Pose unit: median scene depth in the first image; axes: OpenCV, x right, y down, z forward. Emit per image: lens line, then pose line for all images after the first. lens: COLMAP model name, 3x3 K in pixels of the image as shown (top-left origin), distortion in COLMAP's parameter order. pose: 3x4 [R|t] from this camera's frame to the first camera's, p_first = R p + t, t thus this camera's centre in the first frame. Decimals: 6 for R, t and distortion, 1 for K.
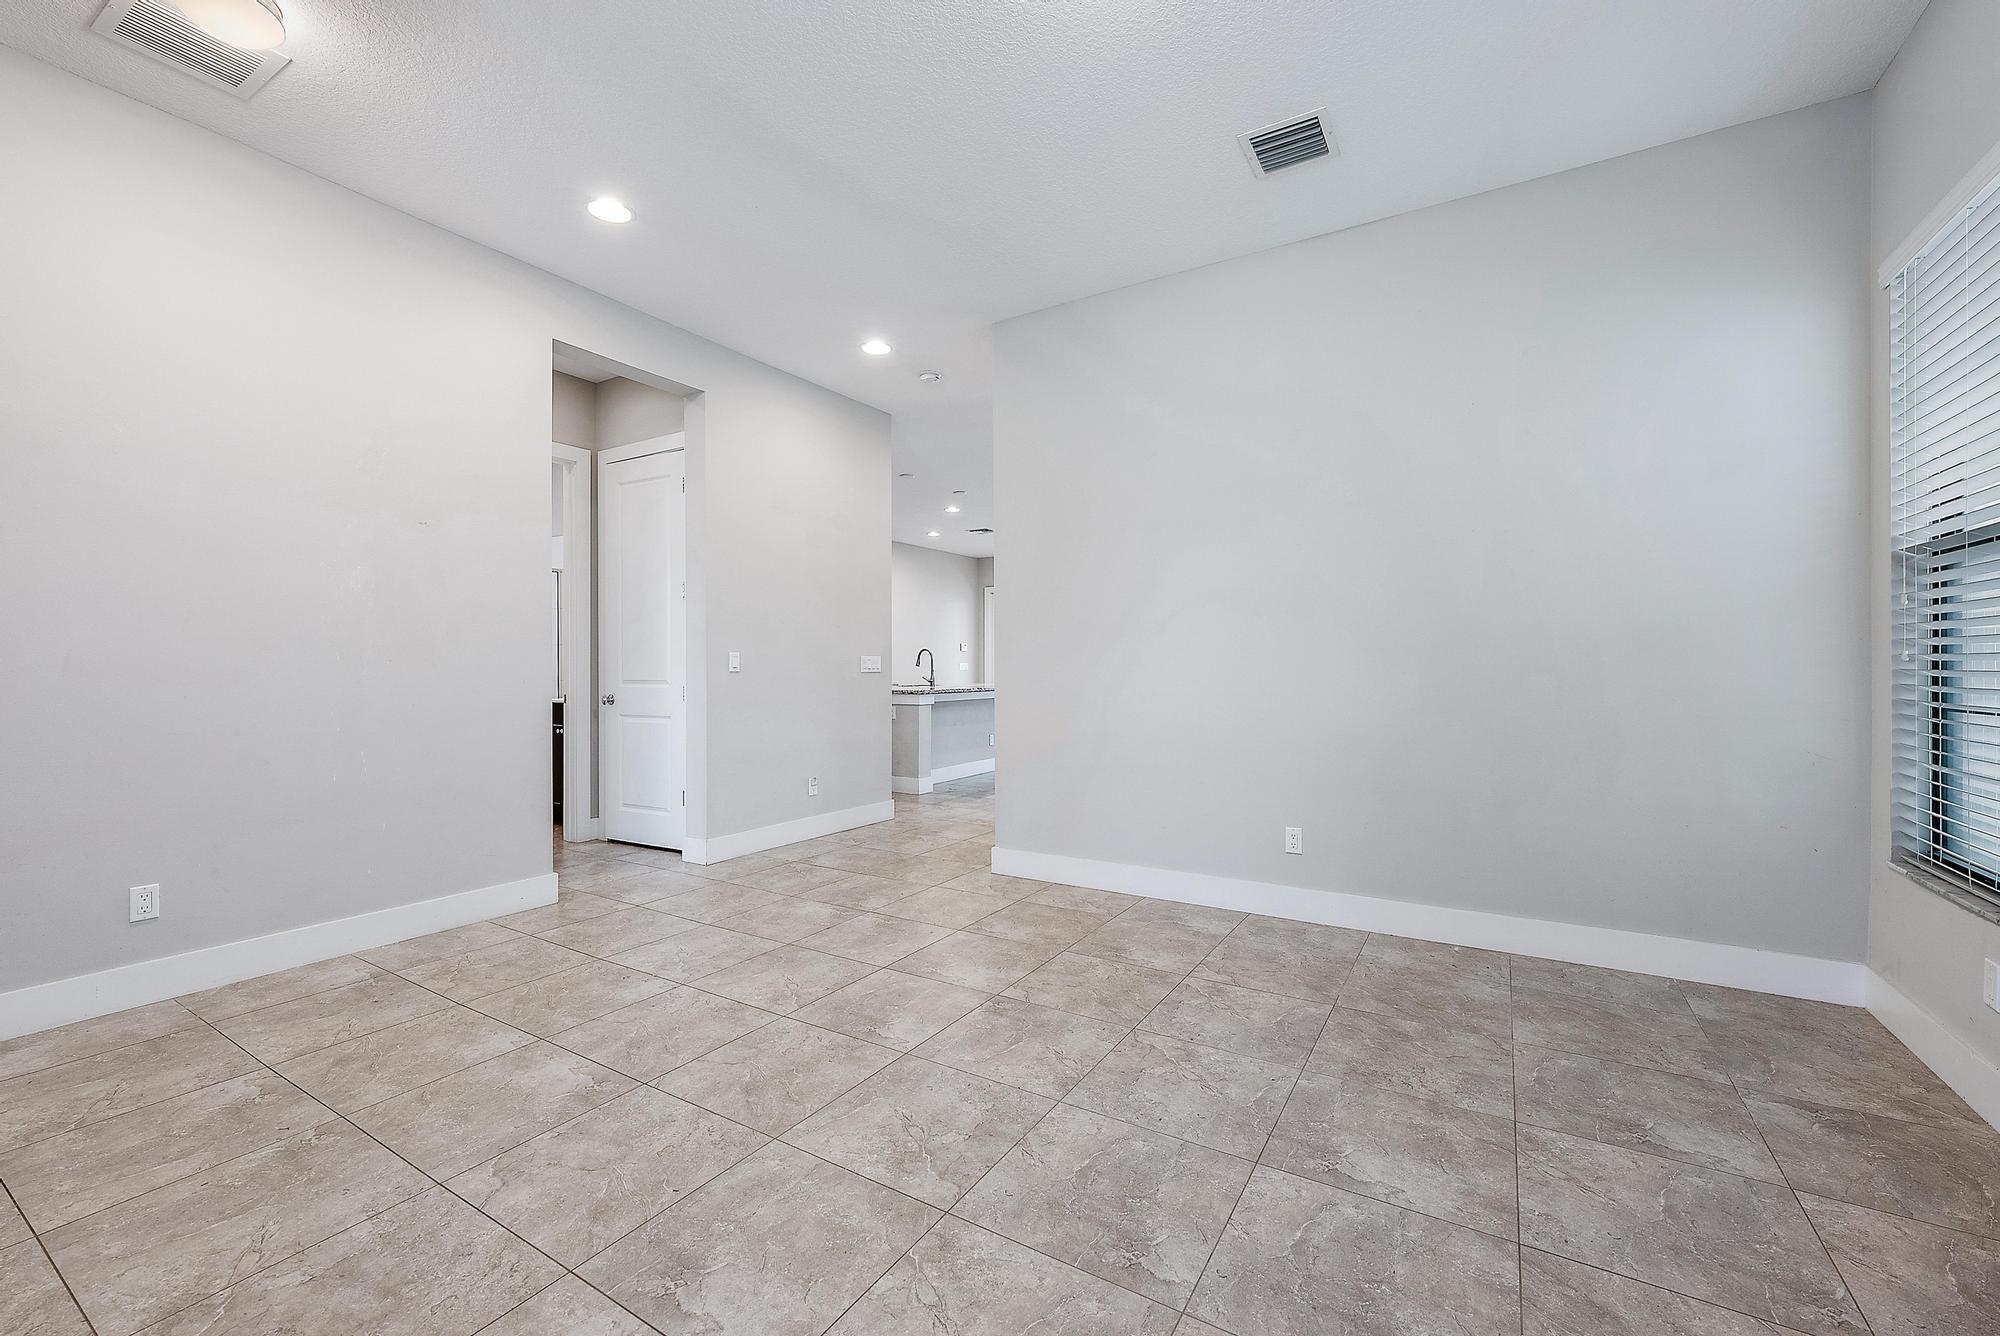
lens RADIAL K [[796.9, 0, 1001.8], [0, 796.9, 666.7], [0, 0, 1]] dist [-0.001421, -0.000009]
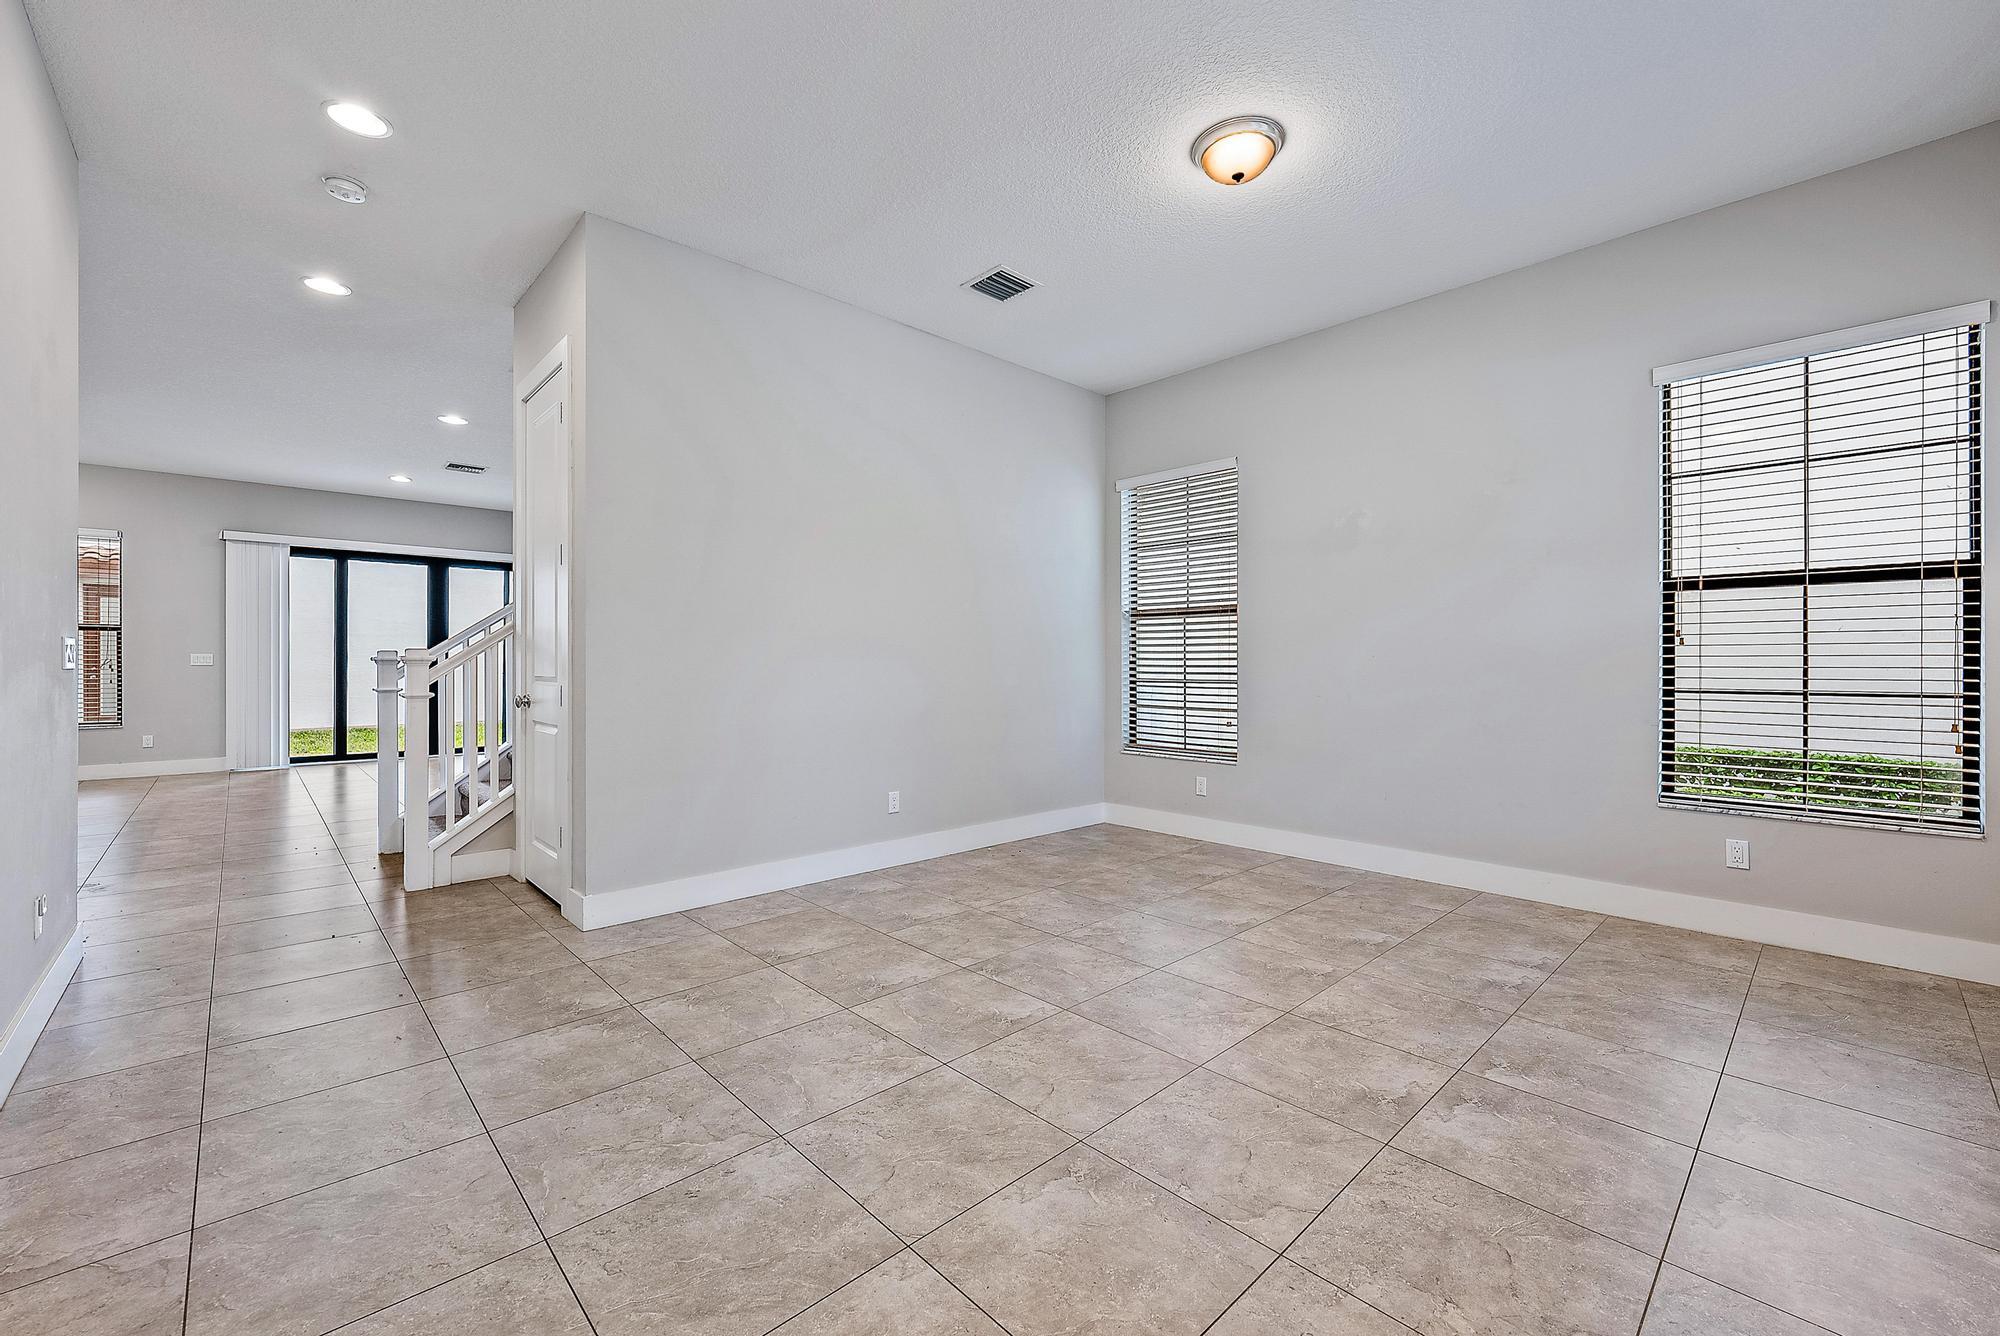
lens RADIAL K [[796.9, 0, 993.2], [0, 796.9, 655.9], [0, 0, 1]] dist [-0.001421, -0.000009]
pose [[0.278071, 0.010306, 0.960505, -1.112792], [-0.002215, 0.999947, -0.010088, 0.004439], [-0.960558, 0.000678, 0.278079, 0.721162]]
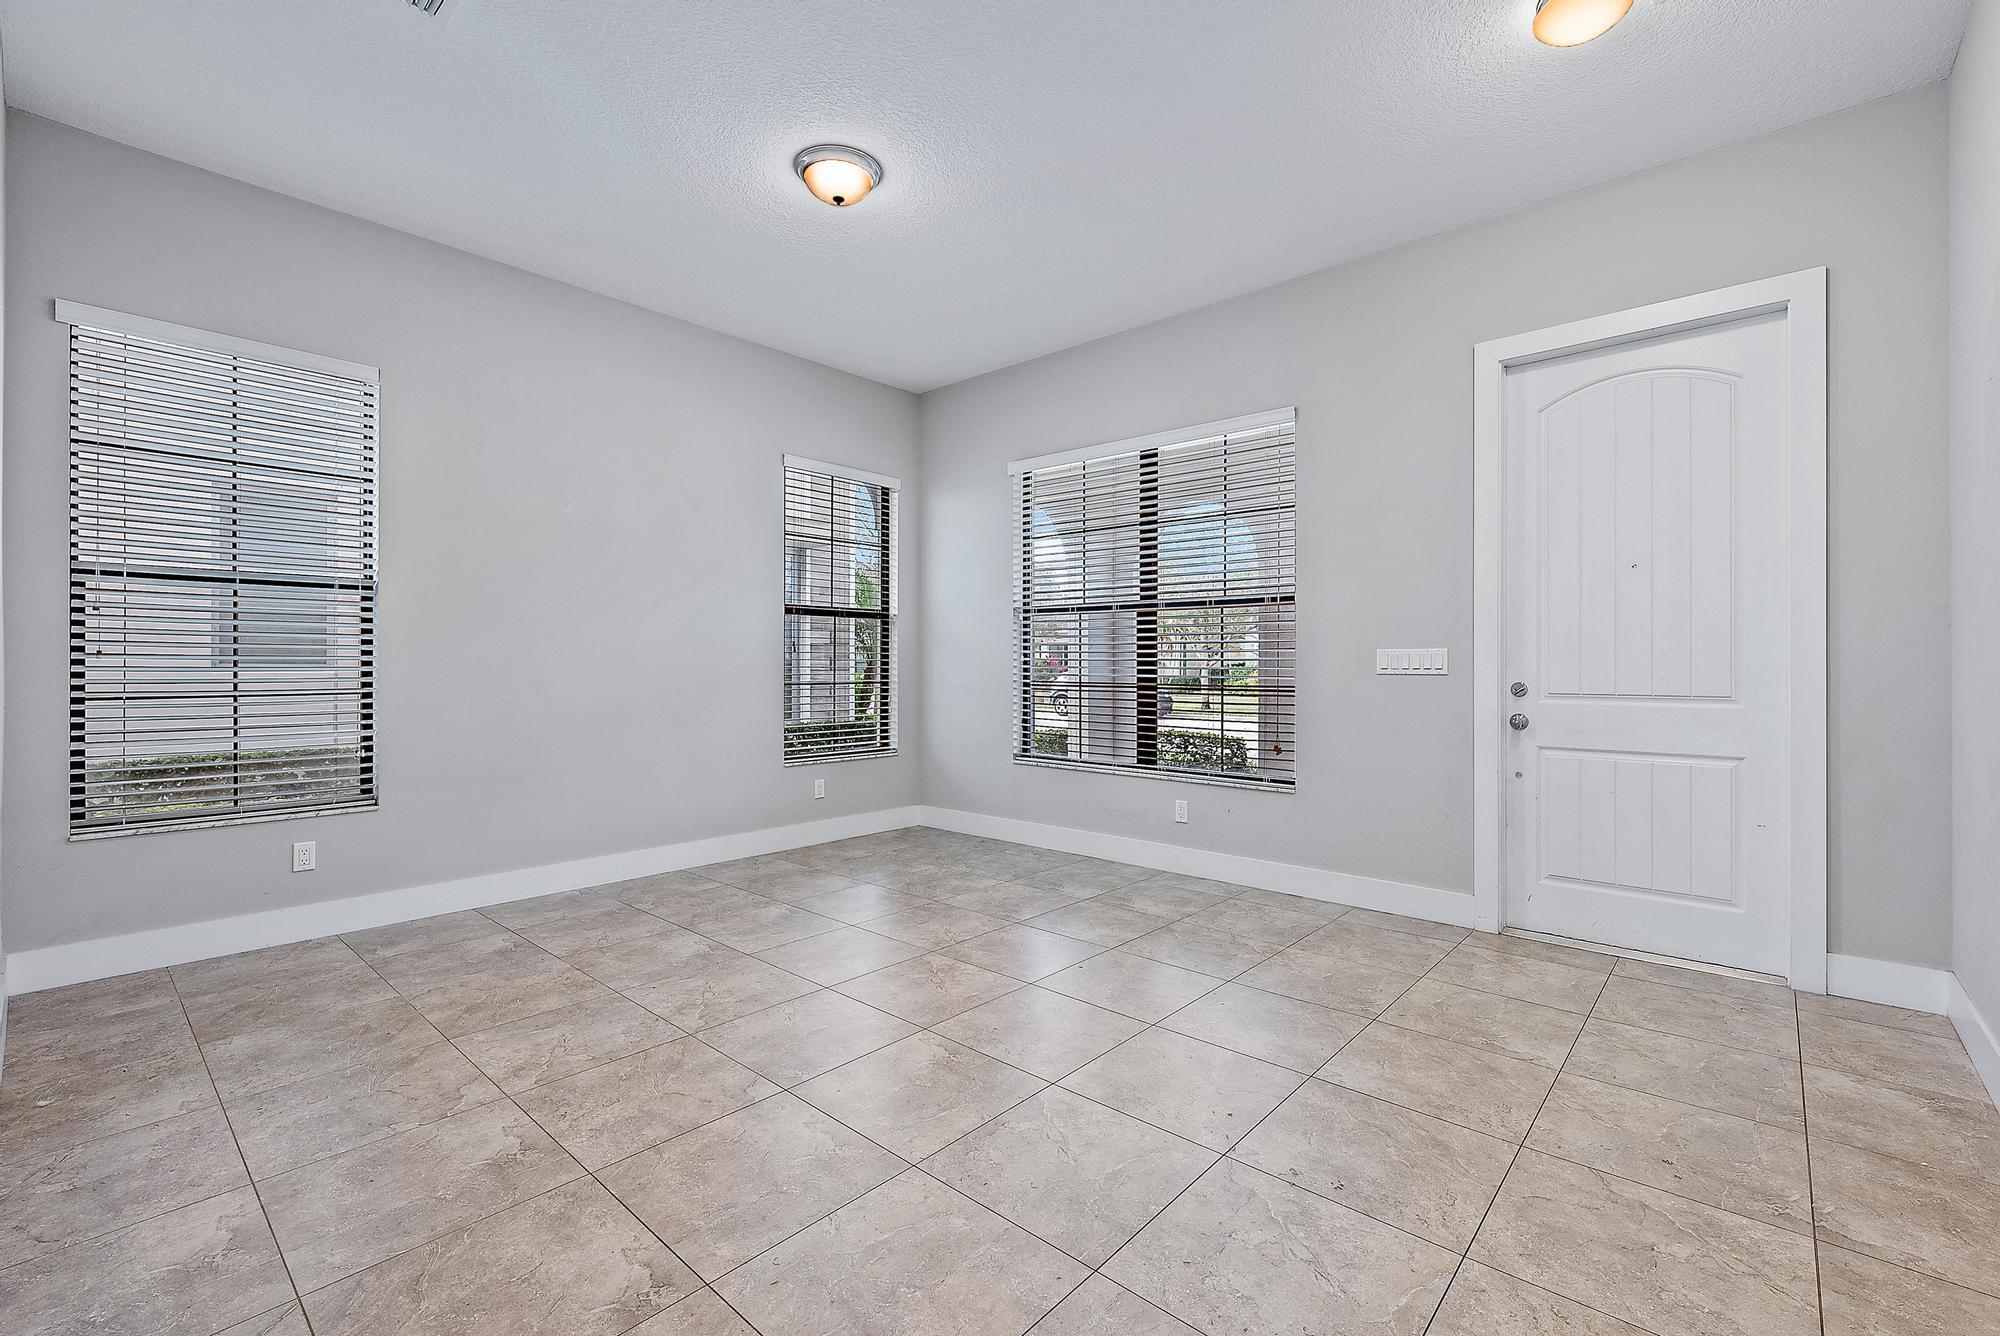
lens RADIAL K [[869.4, 0, 991.0], [0, 869.4, 664.0], [0, 0, 1]] dist [-0.002095, -0.000669]
pose [[-0.980156, 0.001120, 0.198224, -0.397247], [0.000659, 0.999997, -0.002391, 0.004014], [-0.198226, -0.002213, -0.980154, 1.932917]]
